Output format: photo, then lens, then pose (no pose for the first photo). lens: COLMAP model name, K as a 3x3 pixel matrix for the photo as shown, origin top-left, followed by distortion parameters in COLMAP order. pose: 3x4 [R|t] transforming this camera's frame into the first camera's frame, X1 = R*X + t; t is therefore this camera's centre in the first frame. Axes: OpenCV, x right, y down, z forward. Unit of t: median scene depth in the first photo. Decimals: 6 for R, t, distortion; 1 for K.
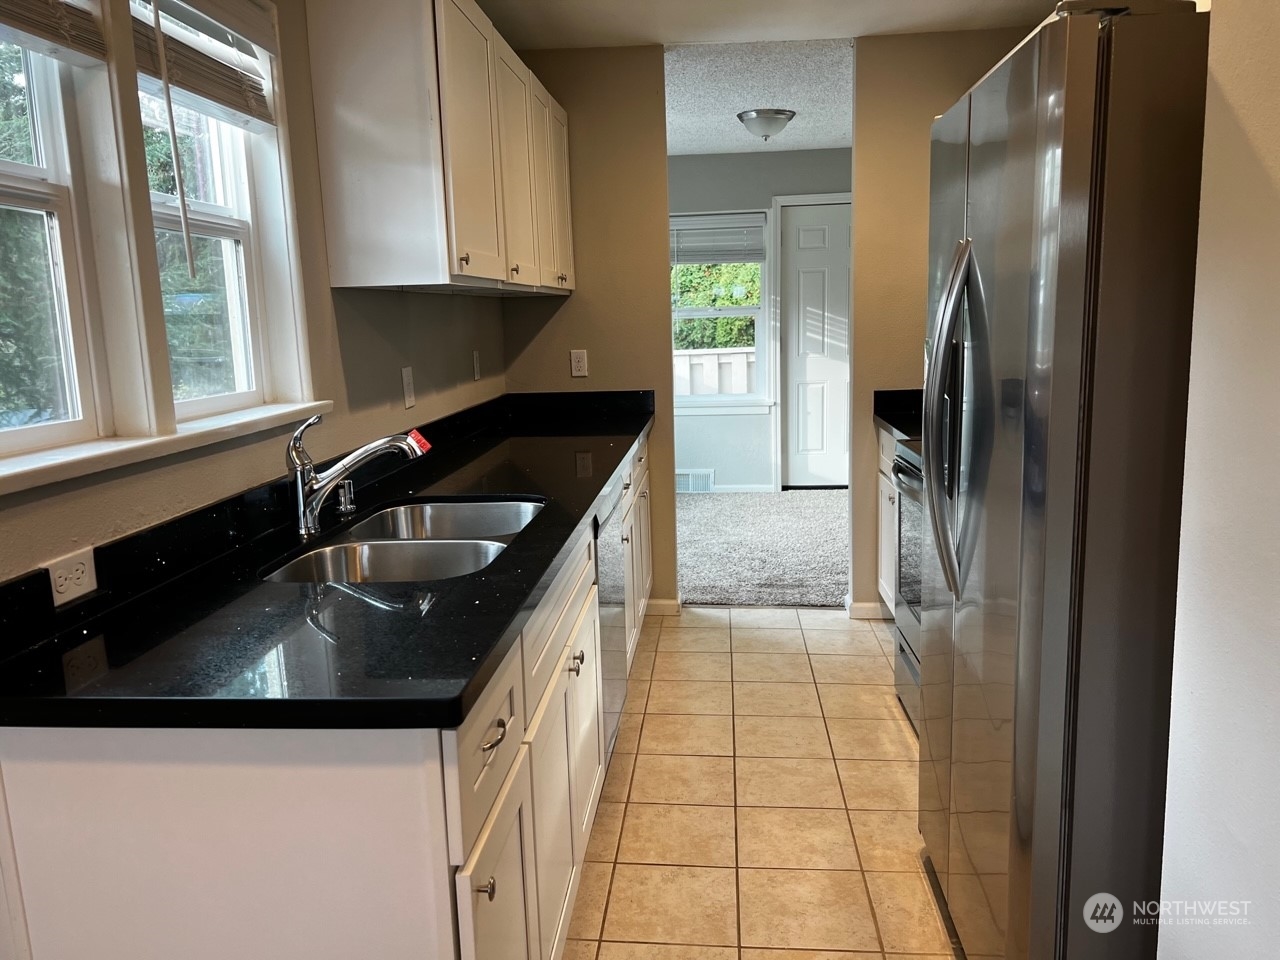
lens RADIAL K [[964.1, 0, 640.0], [0, 964.1, 480.0], [0, 0, 1]] dist [-0.002586, -0.005926]
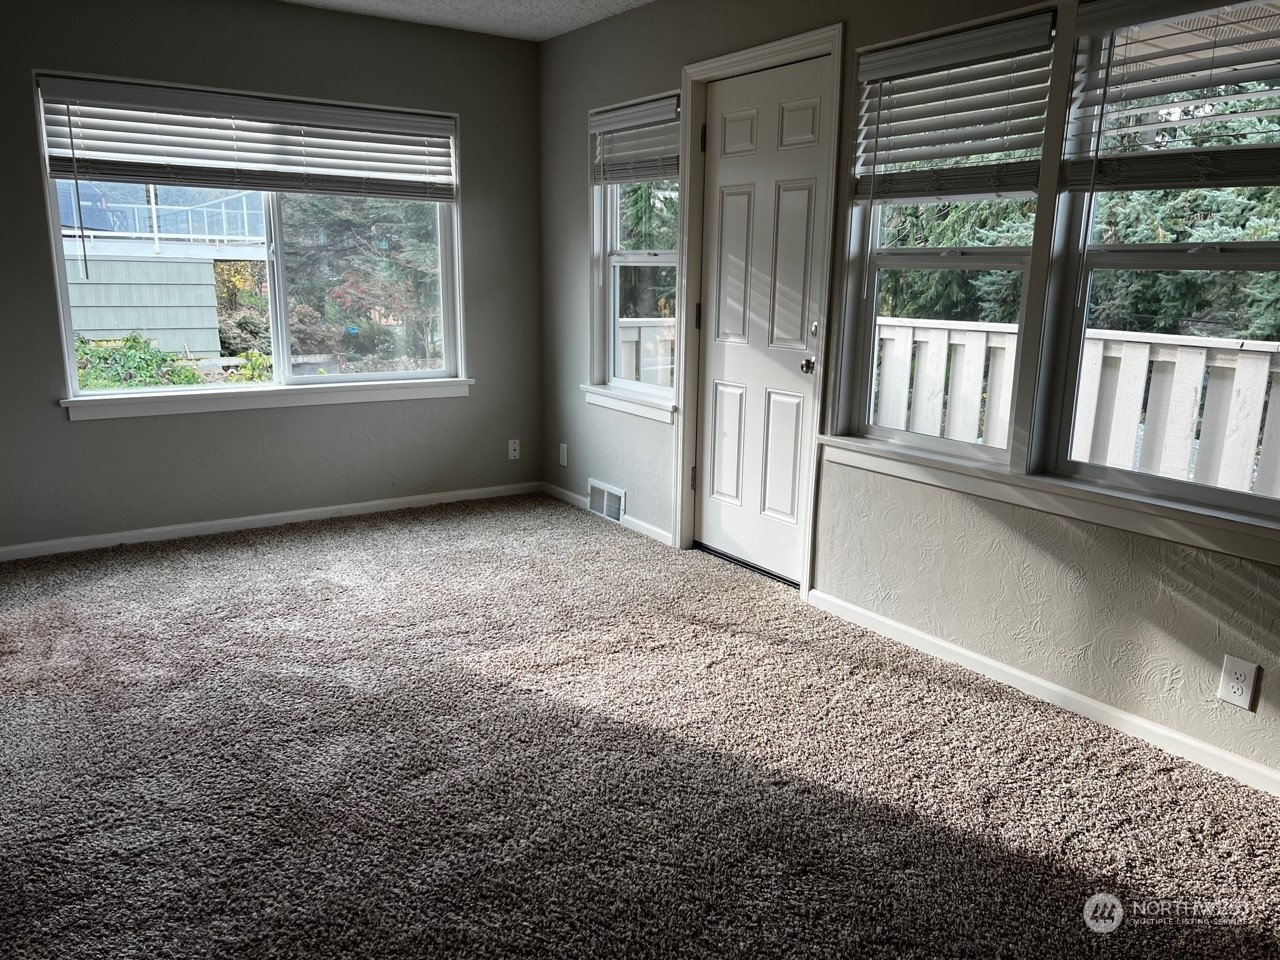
lens RADIAL K [[964.1, 0, 640.0], [0, 964.1, 480.0], [0, 0, 1]] dist [-0.002586, -0.005926]
pose [[0.620832, 0.211468, -0.754884, 0.548824], [-0.178188, 0.975792, 0.126807, -0.098751], [0.763425, 0.055785, 0.643483, 0.527198]]
